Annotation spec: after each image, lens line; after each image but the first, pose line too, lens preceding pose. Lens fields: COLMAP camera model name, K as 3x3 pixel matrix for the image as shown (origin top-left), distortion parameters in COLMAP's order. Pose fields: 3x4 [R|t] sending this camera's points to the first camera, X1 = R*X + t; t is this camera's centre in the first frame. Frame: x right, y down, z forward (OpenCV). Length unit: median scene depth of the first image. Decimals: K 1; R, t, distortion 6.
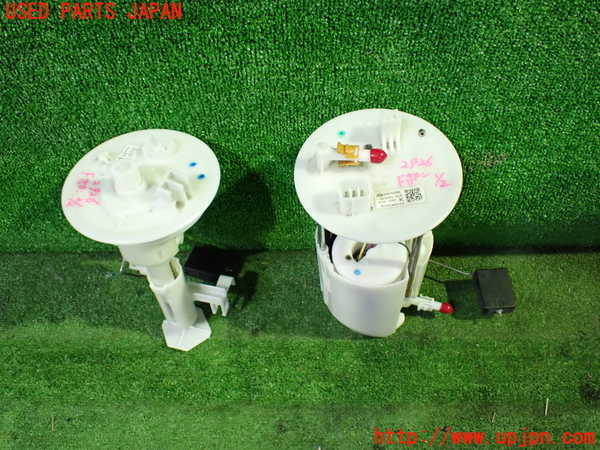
lens RADIAL K [[533.6, 0, 298.2], [0, 533.6, 223.6], [0, 0, 1]] dist [-0.039877, -0.013012]
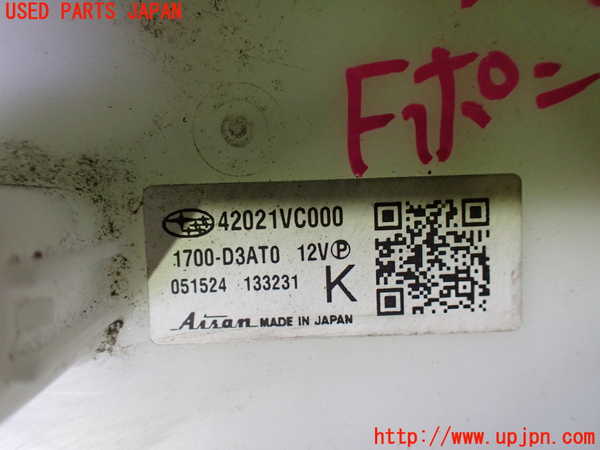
lens RADIAL K [[533.6, 0, 299.7], [0, 533.6, 224.7], [0, 0, 1]] dist [-0.039877, -0.013012]
pose [[0.993585, 0.063620, 0.093494, 0.124305], [-0.107962, 0.779707, 0.616767, -0.102278], [-0.033660, -0.622905, 0.781573, 0.660429]]
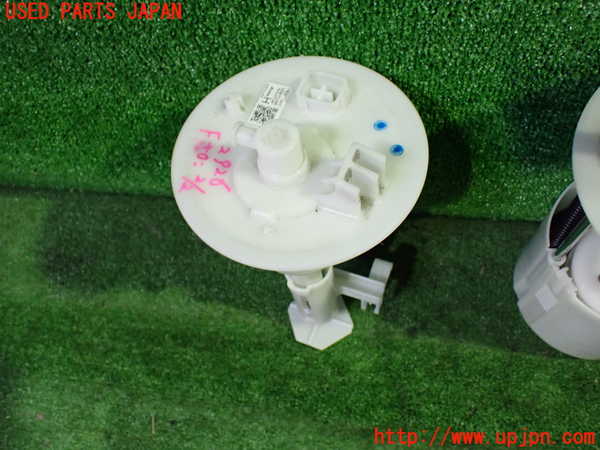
lens RADIAL K [[533.6, 0, 299.1], [0, 533.6, 223.5], [0, 0, 1]] dist [-0.039877, -0.013012]
pose [[0.988651, 0.075175, -0.130068, -0.165616], [-0.046128, 0.975875, 0.213402, -0.104206], [0.142972, -0.204981, 0.968267, 0.313361]]
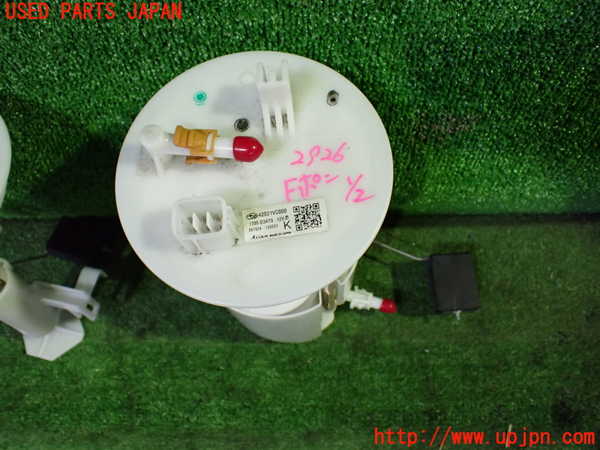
lens RADIAL K [[533.6, 0, 298.4], [0, 533.6, 223.9], [0, 0, 1]] dist [-0.039877, -0.013012]
pose [[0.999575, -0.011948, 0.026592, 0.139335], [0.005698, 0.974631, 0.223745, -0.131306], [-0.028591, -0.223498, 0.974285, 0.307102]]
